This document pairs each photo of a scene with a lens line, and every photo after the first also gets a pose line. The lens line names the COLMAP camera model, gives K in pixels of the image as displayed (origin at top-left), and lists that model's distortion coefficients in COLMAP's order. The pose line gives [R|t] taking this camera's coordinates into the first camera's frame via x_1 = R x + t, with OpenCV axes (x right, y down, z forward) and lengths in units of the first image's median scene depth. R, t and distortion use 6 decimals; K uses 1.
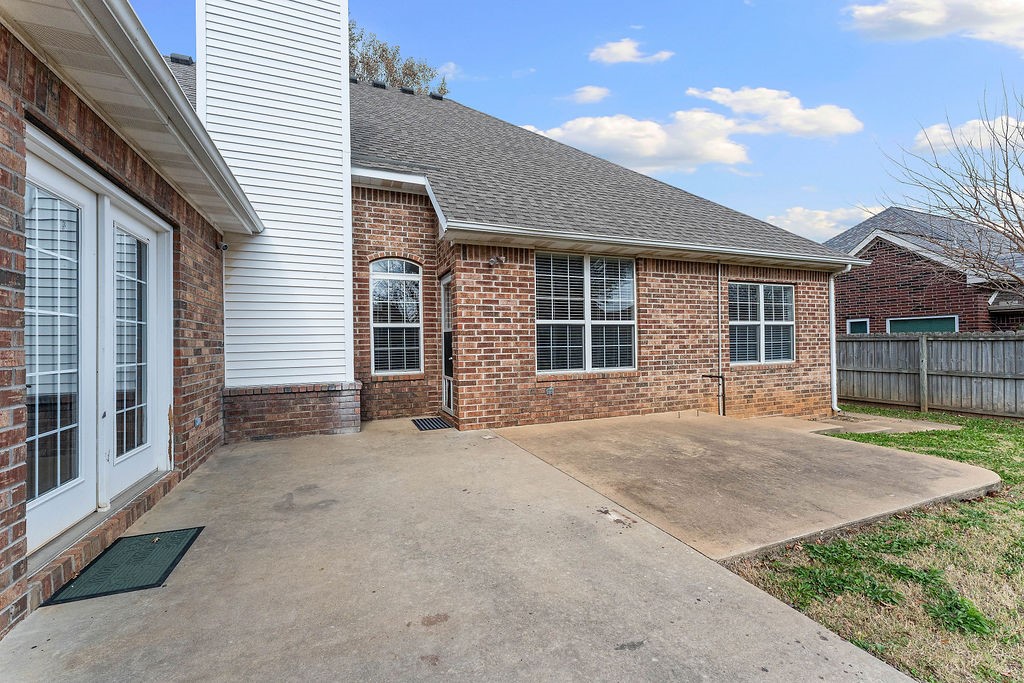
lens RADIAL K [[426.8, 0, 512.0], [0, 426.8, 341.5], [0, 0, 1]] dist [0.002263, 0.000237]
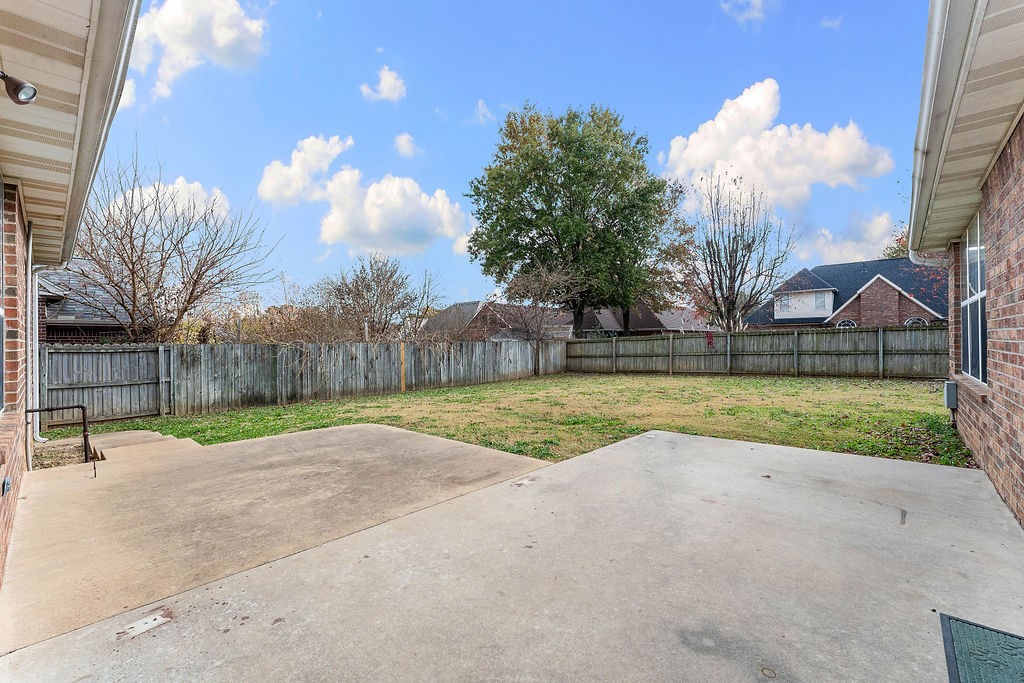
lens RADIAL K [[419.3, 0, 512.0], [0, 419.3, 341.5], [0, 0, 1]] dist [-0.002344, -0.000313]
pose [[-0.428862, 0.020659, 0.903134, -0.409358], [0.013897, 0.999771, -0.016270, 0.002977], [-0.903263, 0.005574, -0.429051, 0.719935]]
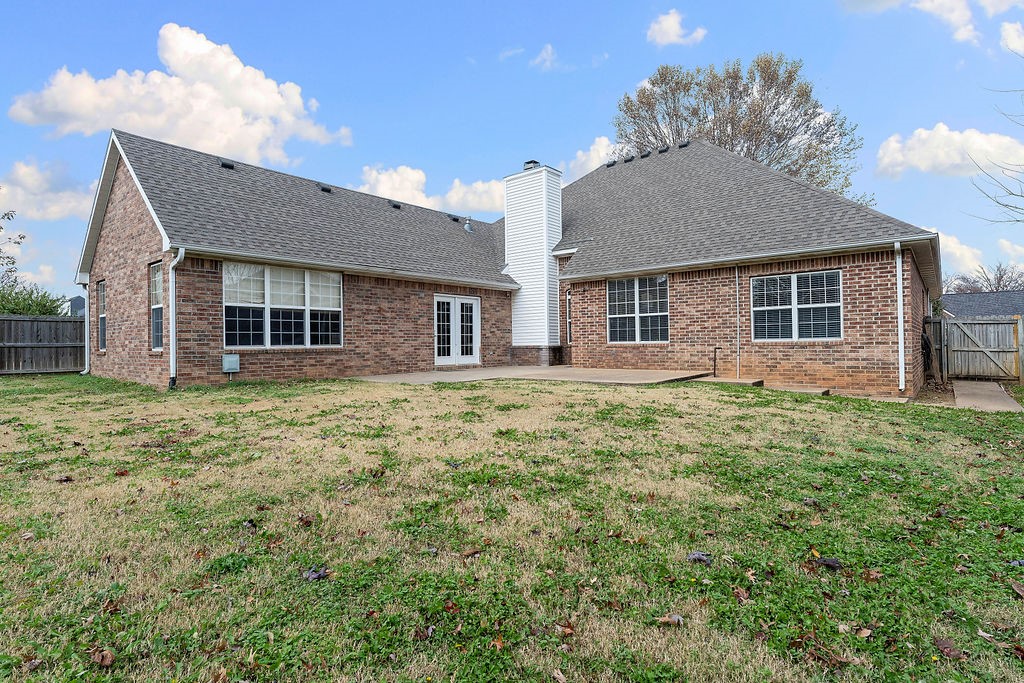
lens RADIAL K [[525.6, 0, 512.0], [0, 525.6, 341.5], [0, 0, 1]] dist [0.000570, -0.000035]
pose [[0.465647, 0.003337, -0.884964, 1.966670], [0.011241, 0.999890, 0.009685, 0.039703], [0.884899, -0.014457, 0.465558, -0.499213]]
